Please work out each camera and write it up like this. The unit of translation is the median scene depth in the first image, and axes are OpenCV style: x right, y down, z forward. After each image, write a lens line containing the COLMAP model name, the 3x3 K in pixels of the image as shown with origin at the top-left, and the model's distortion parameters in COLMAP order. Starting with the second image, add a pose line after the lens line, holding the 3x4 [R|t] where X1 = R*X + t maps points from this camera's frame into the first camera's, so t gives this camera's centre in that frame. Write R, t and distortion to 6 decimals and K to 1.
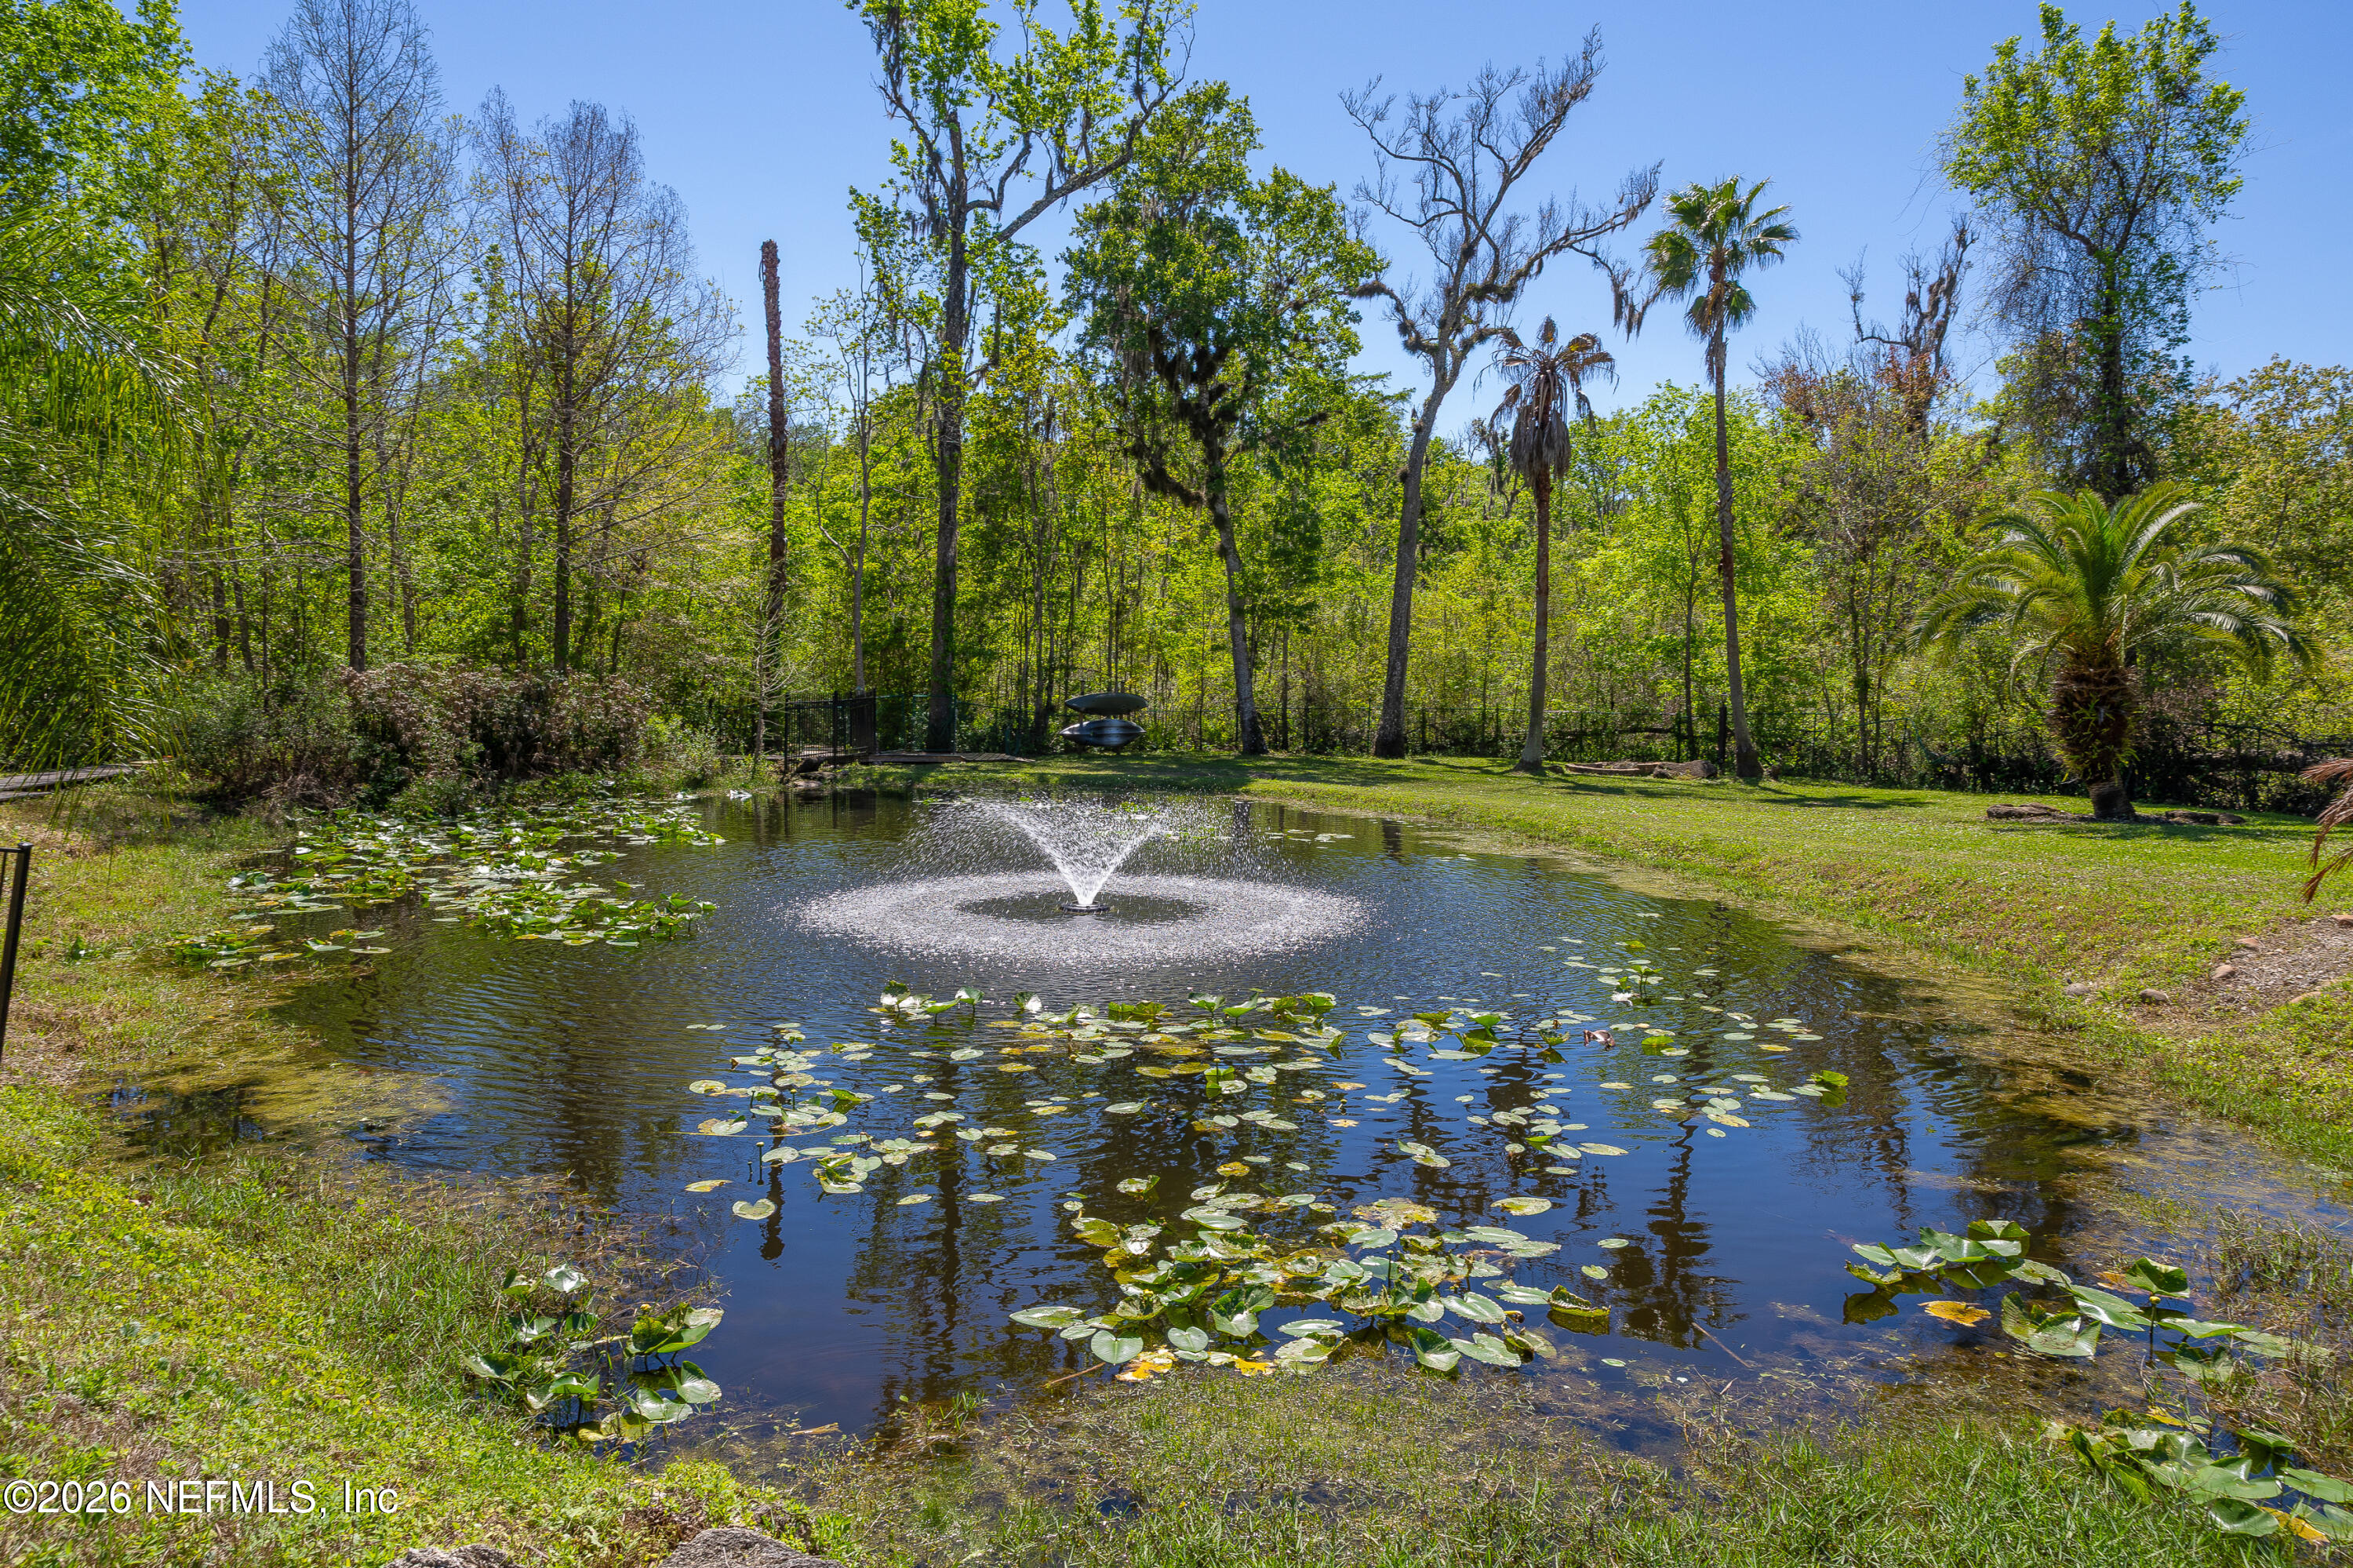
lens RADIAL K [[1599.1, 0, 1176.5], [0, 1599.1, 784.0], [0, 0, 1]] dist [-0.053442, 0.118462]
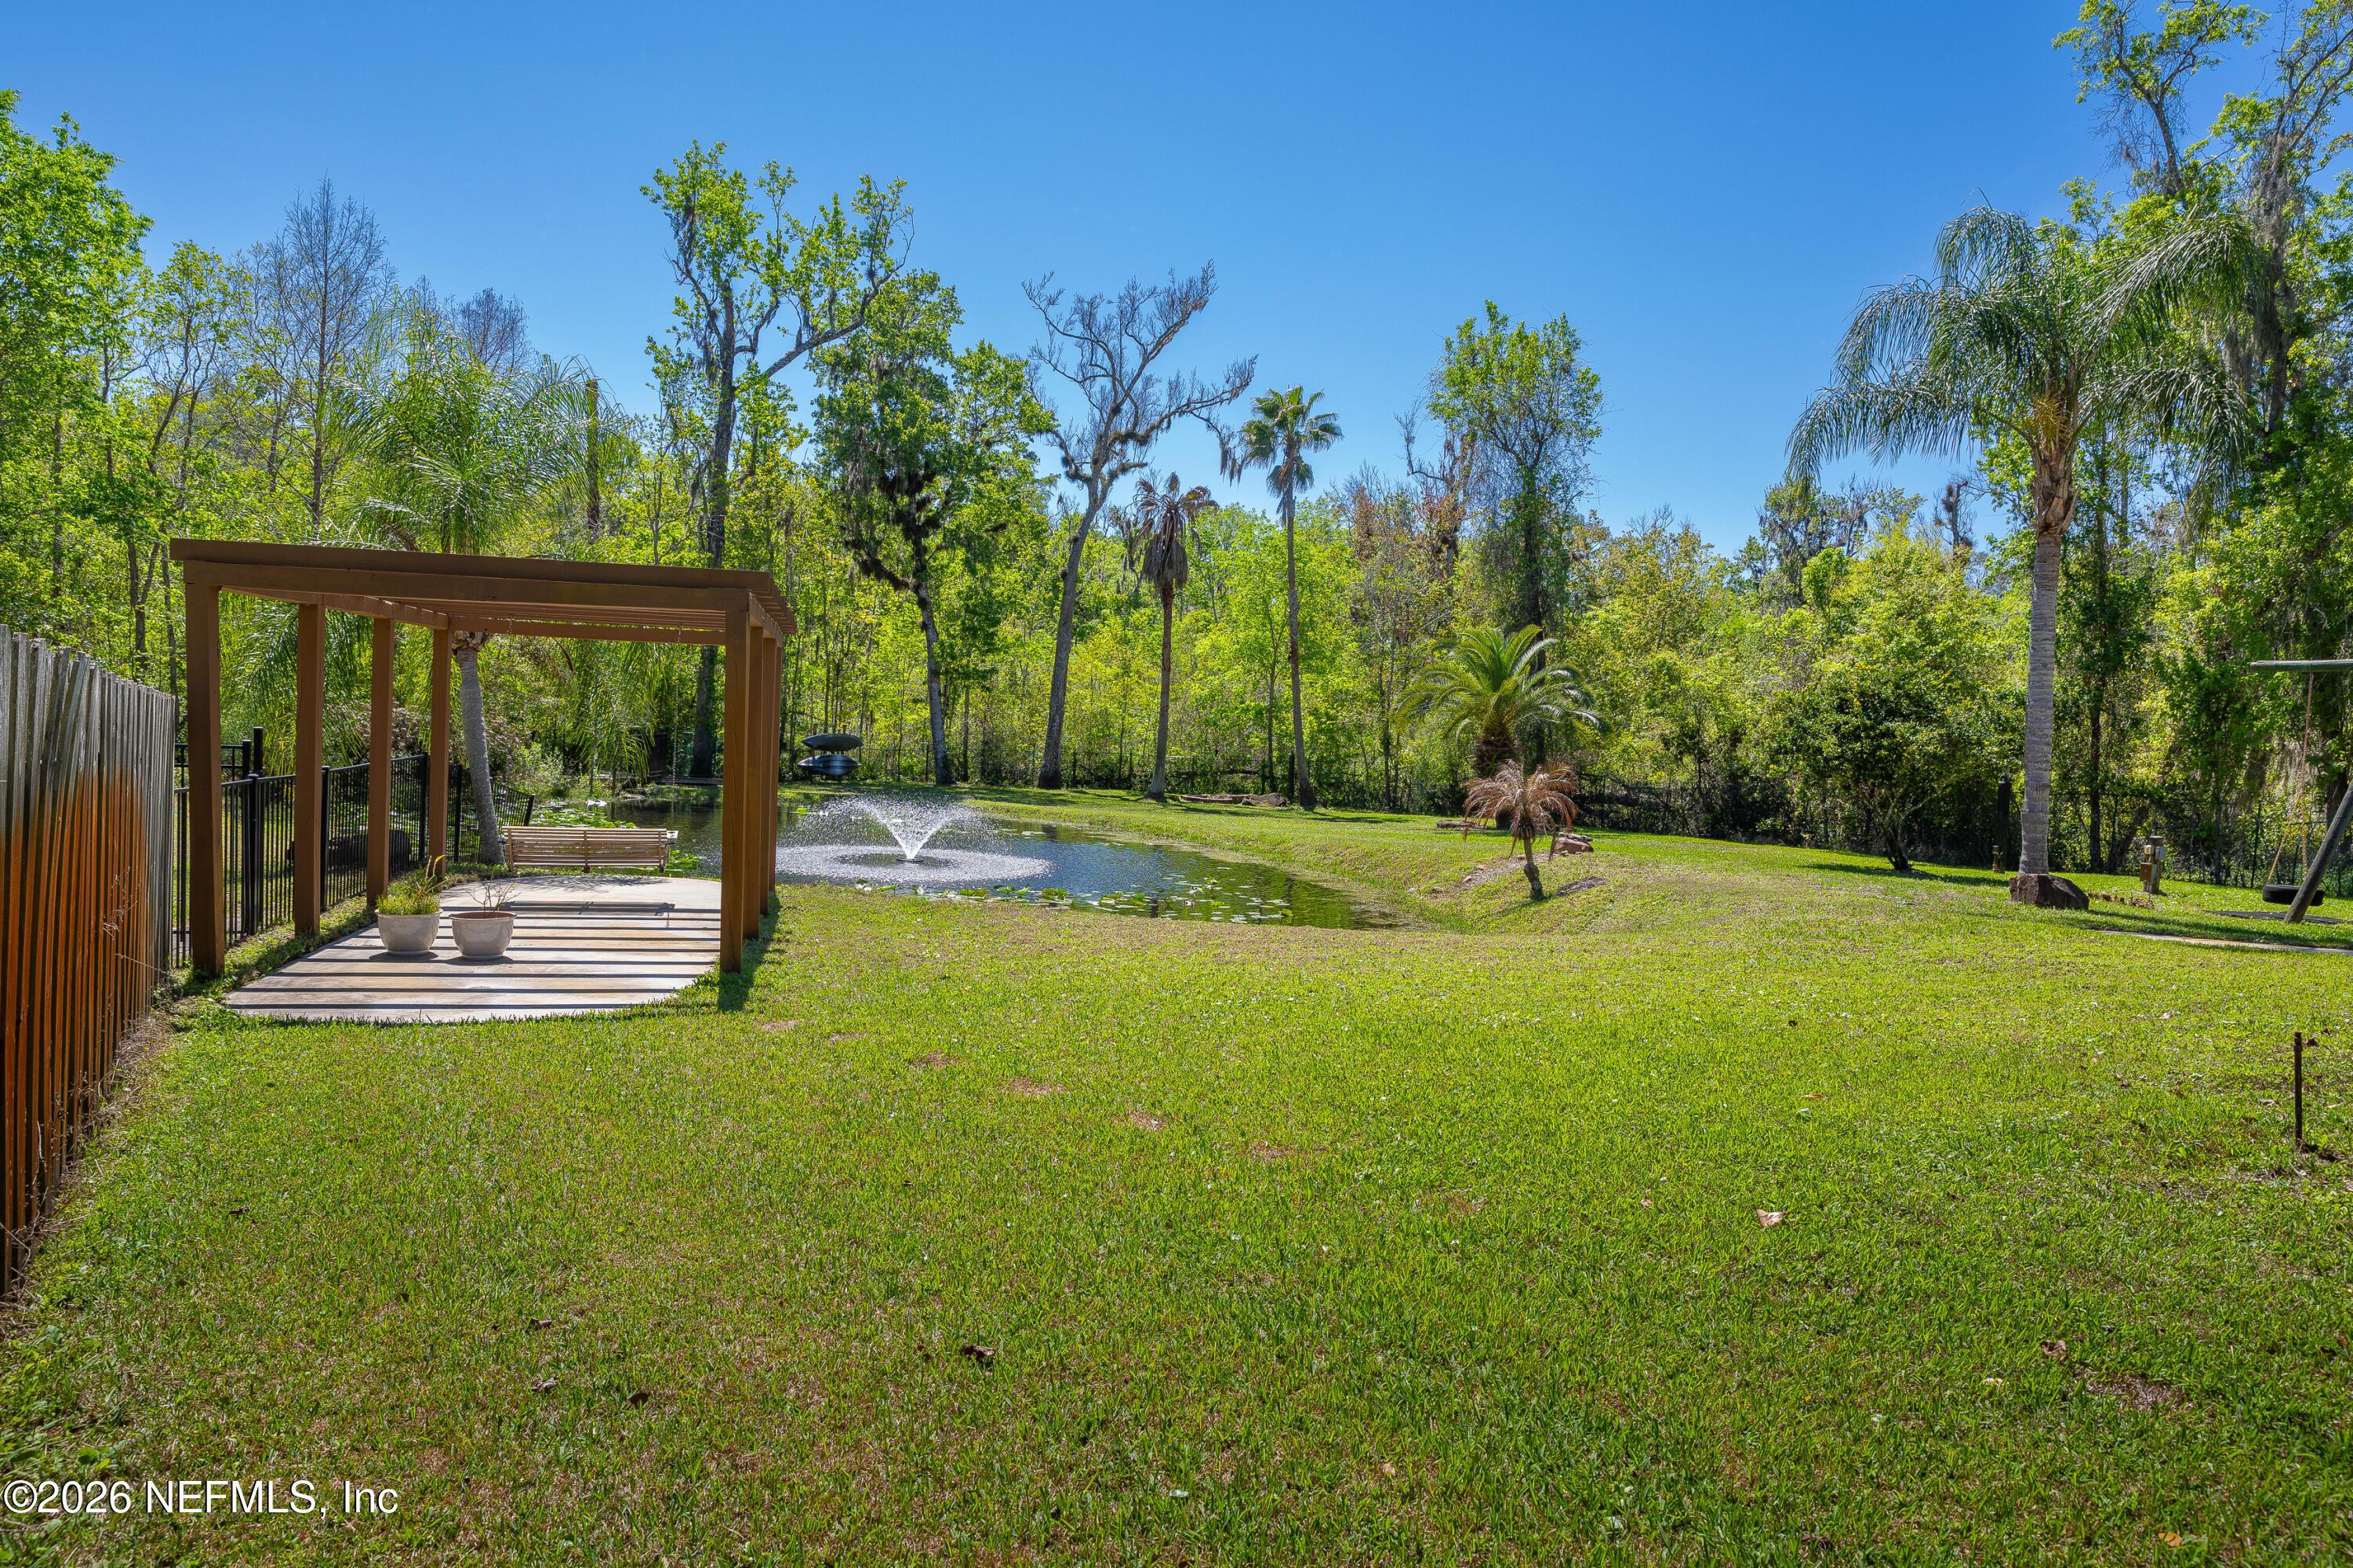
lens RADIAL K [[1585.8, 0, 1168.1], [0, 1585.8, 809.8], [0, 0, 1]] dist [-0.058171, 0.059669]
pose [[0.973956, 0.016009, 0.226173, -0.068967], [-0.013554, 0.999831, -0.012403, 0.016300], [-0.226334, 0.009015, 0.974008, -0.299638]]
